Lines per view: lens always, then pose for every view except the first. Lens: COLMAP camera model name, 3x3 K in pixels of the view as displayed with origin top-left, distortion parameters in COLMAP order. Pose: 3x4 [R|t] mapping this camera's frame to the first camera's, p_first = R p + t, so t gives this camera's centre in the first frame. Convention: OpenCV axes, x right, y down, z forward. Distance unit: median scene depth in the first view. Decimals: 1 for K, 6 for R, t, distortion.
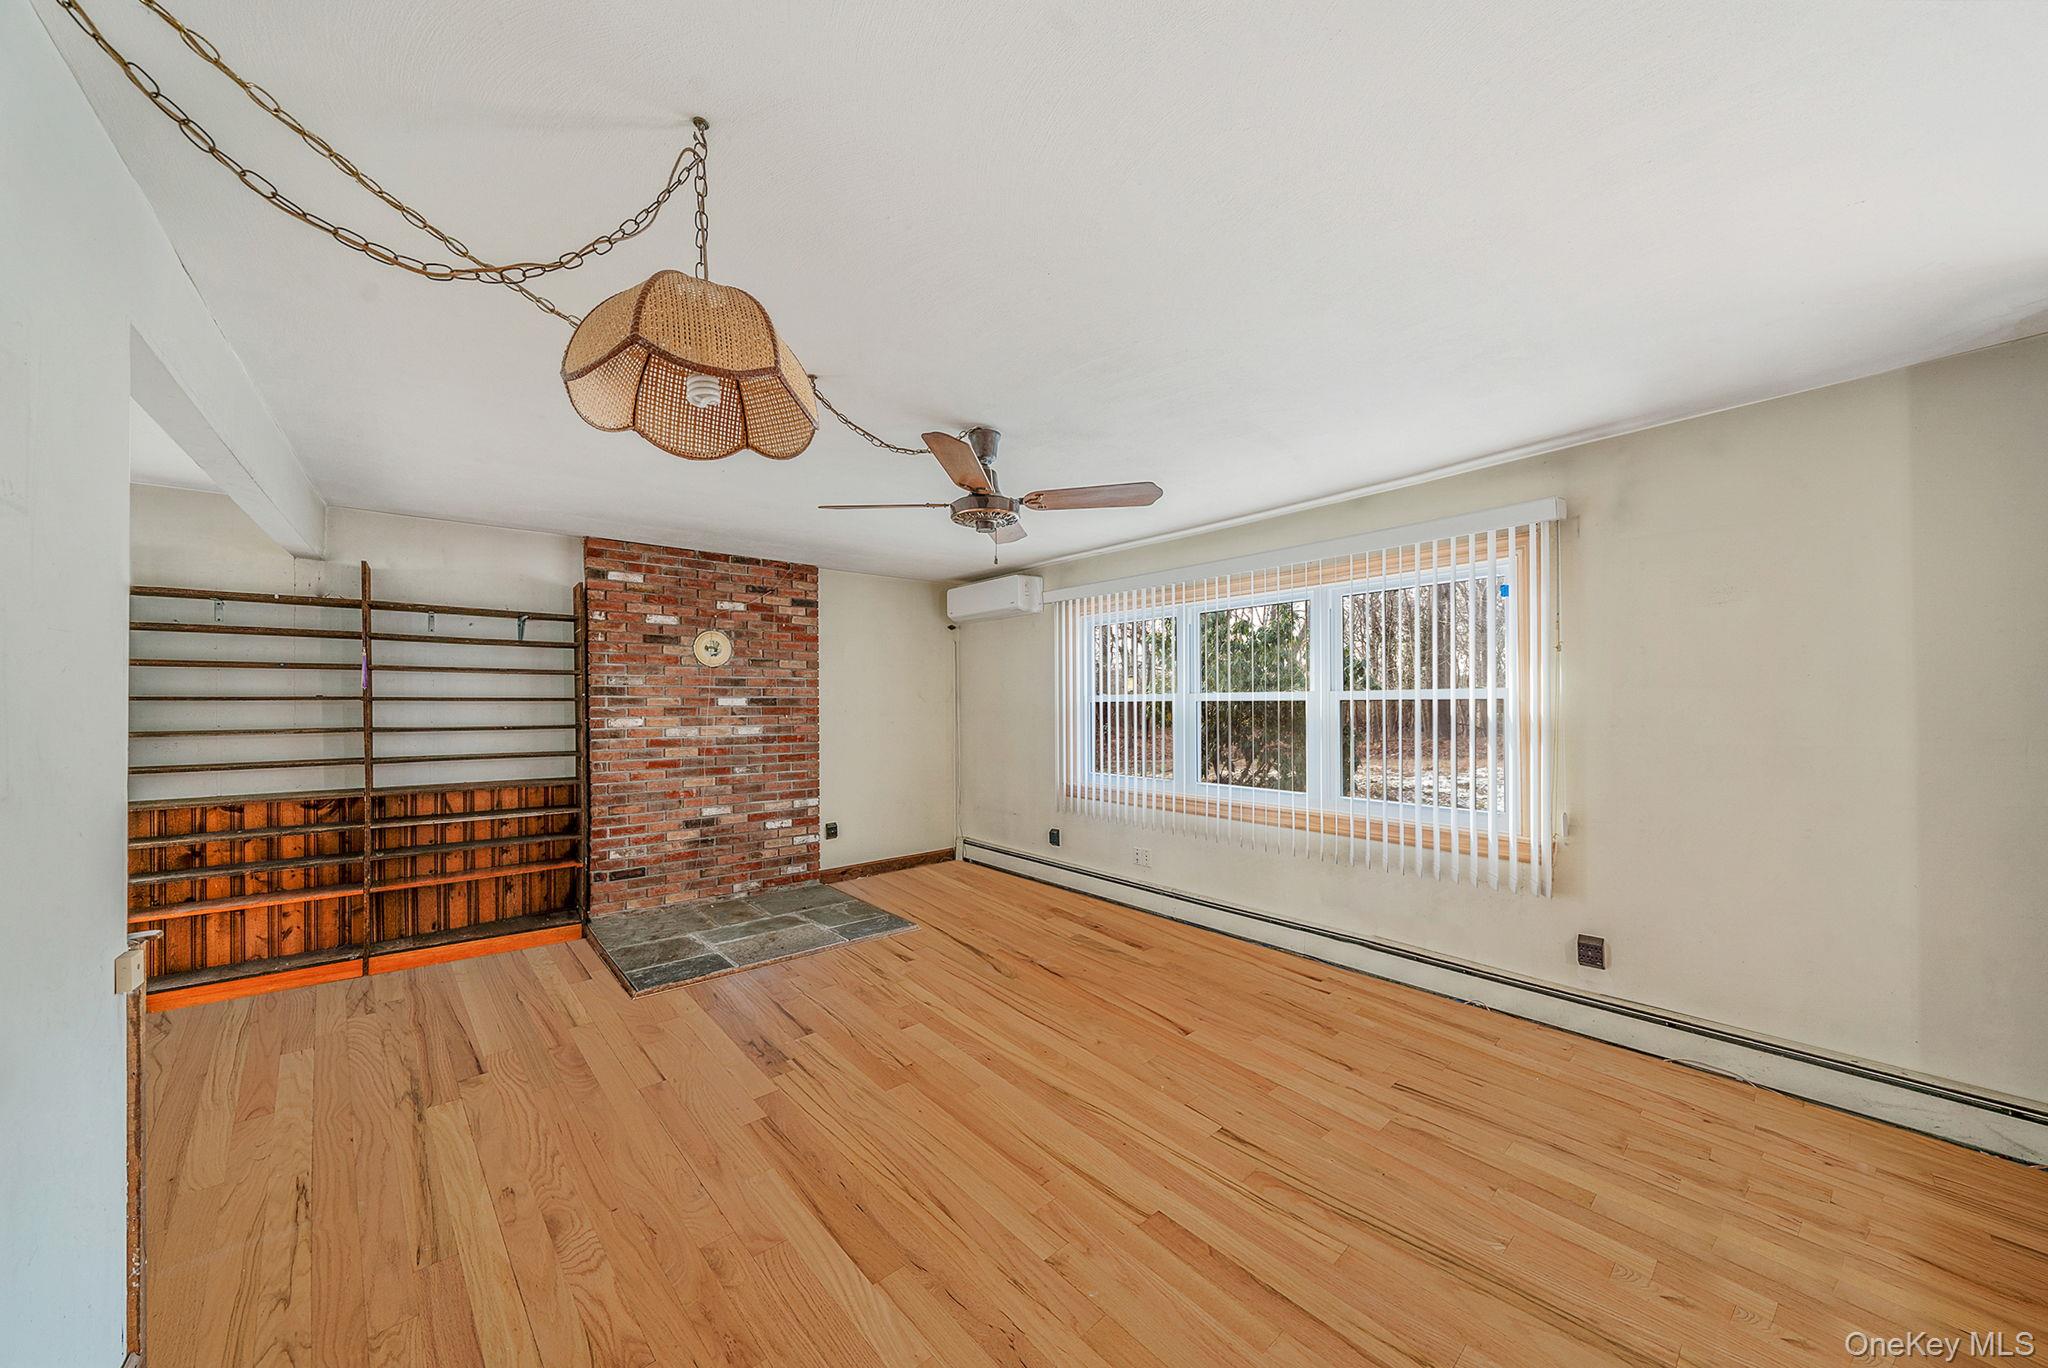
lens RADIAL K [[706.0, 0, 1025.9], [0, 706.0, 704.9], [0, 0, 1]] dist [-0.001587, 0.000023]
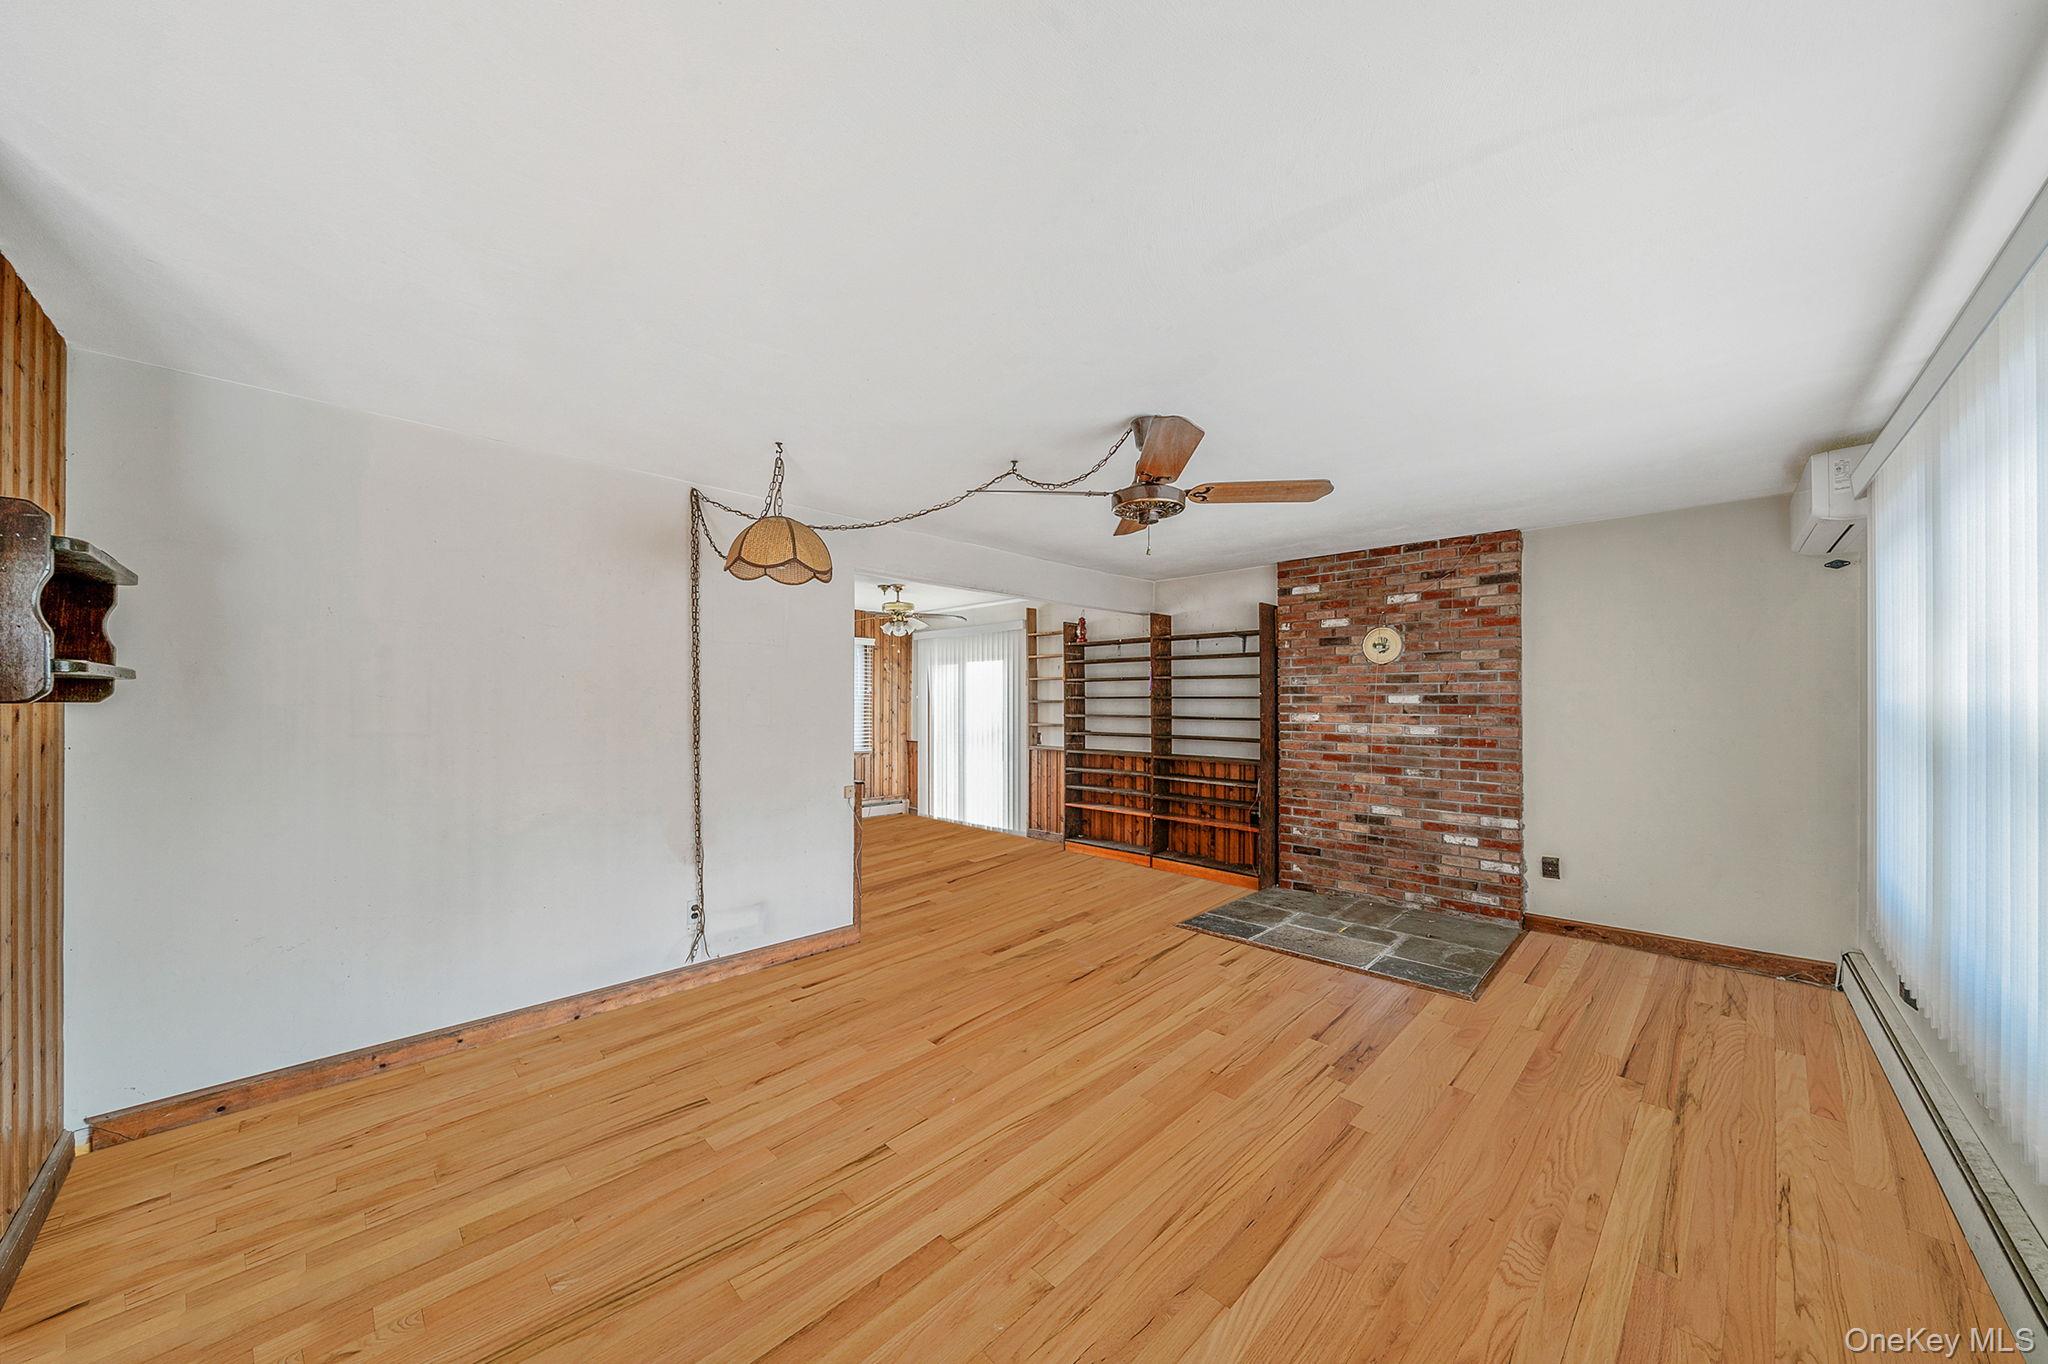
lens RADIAL K [[706.0, 0, 1011.3], [0, 706.0, 706.3], [0, 0, 1]] dist [-0.001587, 0.000023]
pose [[0.097853, 0.011857, -0.995130, 0.501510], [-0.000741, 0.999930, 0.011841, -0.006217], [0.995201, -0.000422, 0.097855, 0.400984]]
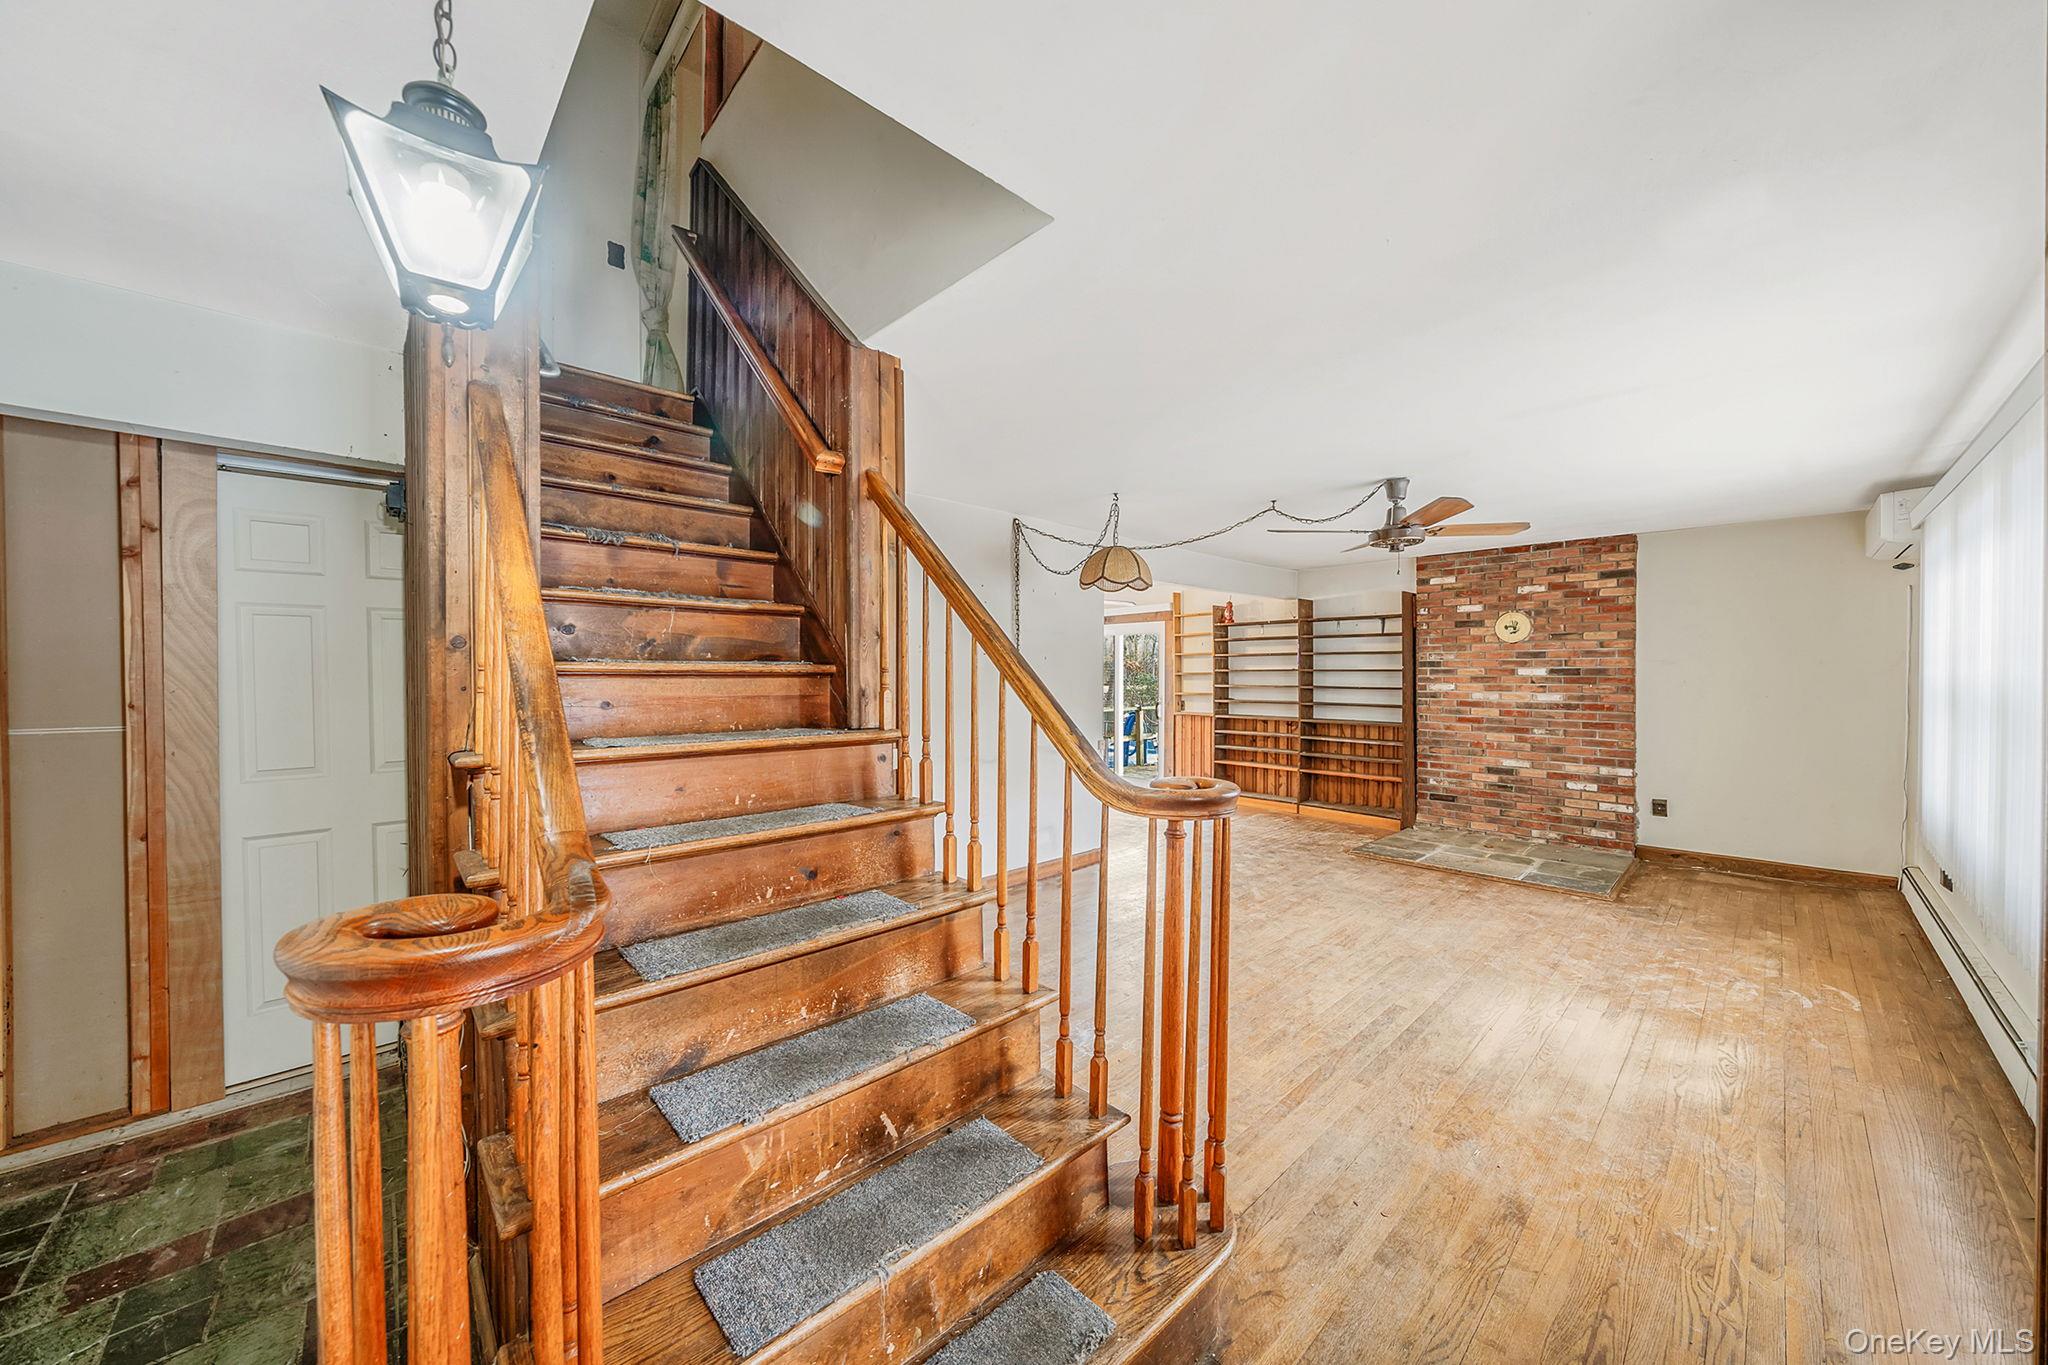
lens RADIAL K [[706.0, 0, 1019.9], [0, 706.0, 686.2], [0, 0, 1]] dist [-0.001587, 0.000023]
pose [[0.052724, 0.023700, -0.998328, 0.730104], [0.000946, 0.999717, 0.023783, -0.009705], [0.998609, -0.002198, 0.052686, 0.106123]]
